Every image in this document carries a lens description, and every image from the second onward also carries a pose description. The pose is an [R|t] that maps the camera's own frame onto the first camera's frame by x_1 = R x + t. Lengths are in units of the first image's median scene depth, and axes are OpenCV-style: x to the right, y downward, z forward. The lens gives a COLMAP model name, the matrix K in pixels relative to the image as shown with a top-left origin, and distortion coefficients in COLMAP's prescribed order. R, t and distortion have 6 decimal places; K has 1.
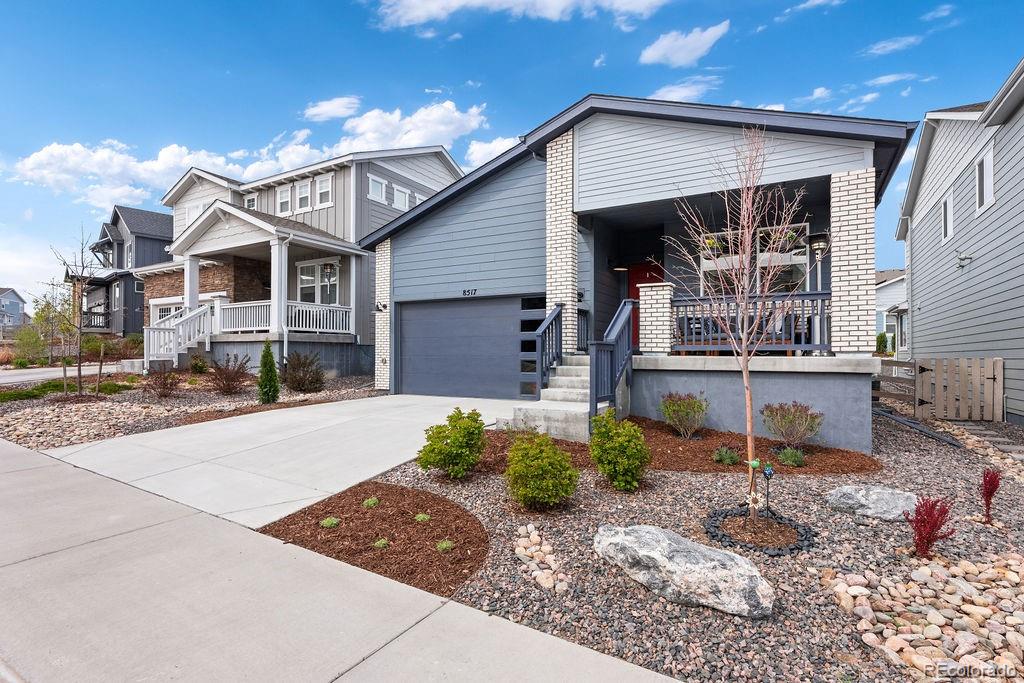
lens RADIAL K [[518.3, 0, 510.1], [0, 518.3, 348.4], [0, 0, 1]] dist [-0.000249, 0.000735]
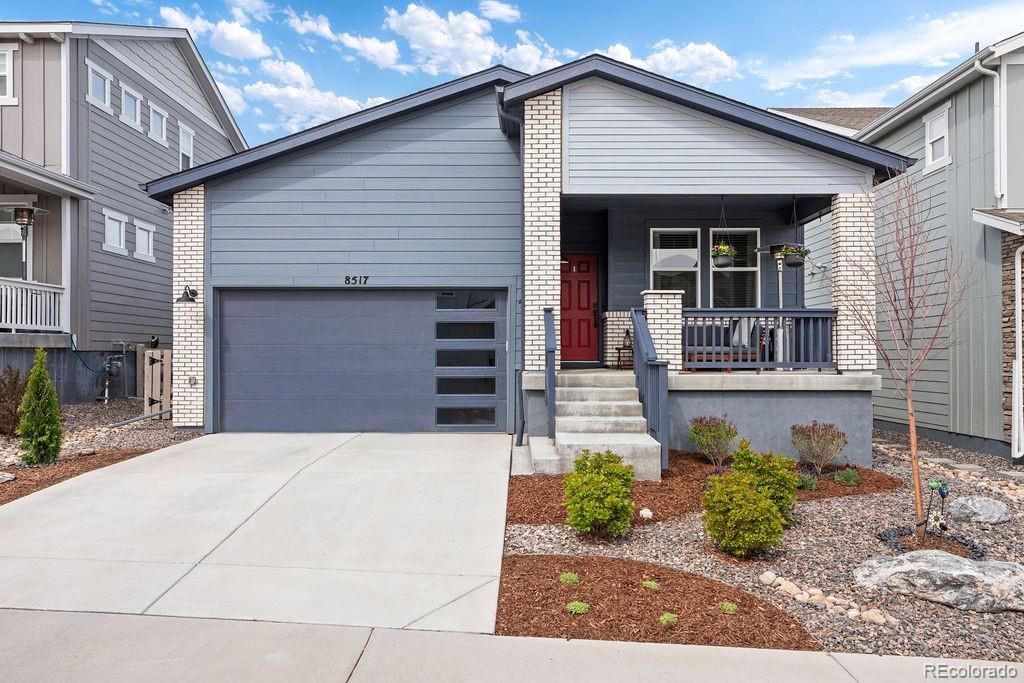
lens RADIAL K [[756.1, 0, 512.3], [0, 756.1, 342.5], [0, 0, 1]] dist [-0.001264, 0.013353]
pose [[0.870776, 0.004300, 0.491660, -0.564797], [-0.005042, 0.999987, 0.000185, -0.037469], [-0.491653, -0.002640, 0.870787, 0.027331]]
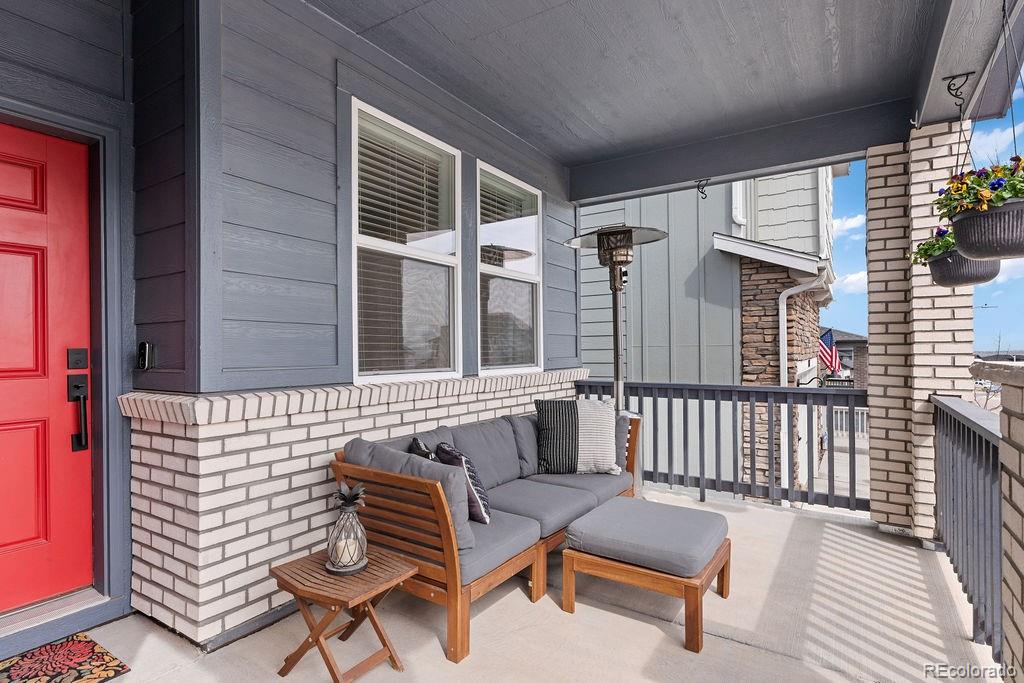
lens RADIAL K [[518.3, 0, 513.8], [0, 518.3, 345.7], [0, 0, 1]] dist [-0.000249, 0.000735]
pose [[0.049771, 0.002485, 0.998758, 0.012497], [-0.009492, 0.999953, -0.002015, -0.109743], [-0.998716, -0.009380, 0.049793, 0.927959]]
